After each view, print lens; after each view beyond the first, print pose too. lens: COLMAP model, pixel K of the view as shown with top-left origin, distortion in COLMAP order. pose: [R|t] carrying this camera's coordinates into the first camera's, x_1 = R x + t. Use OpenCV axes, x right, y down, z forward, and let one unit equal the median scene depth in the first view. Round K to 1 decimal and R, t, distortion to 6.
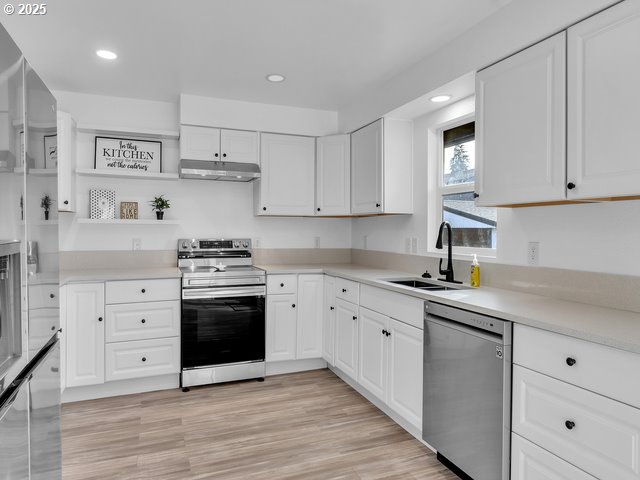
lens RADIAL K [[397.2, 0, 319.8], [0, 397.2, 236.3], [0, 0, 1]] dist [-0.005231, -0.000558]
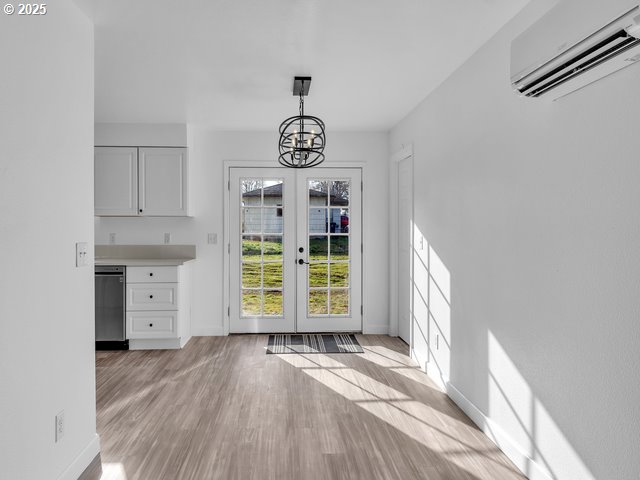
lens RADIAL K [[397.2, 0, 318.5], [0, 397.2, 235.7], [0, 0, 1]] dist [-0.005231, -0.000558]
pose [[0.243051, -0.013387, 0.969921, -1.575240], [0.000600, 0.999907, 0.013650, -0.001207], [-0.970013, -0.002736, 0.243037, -0.730450]]
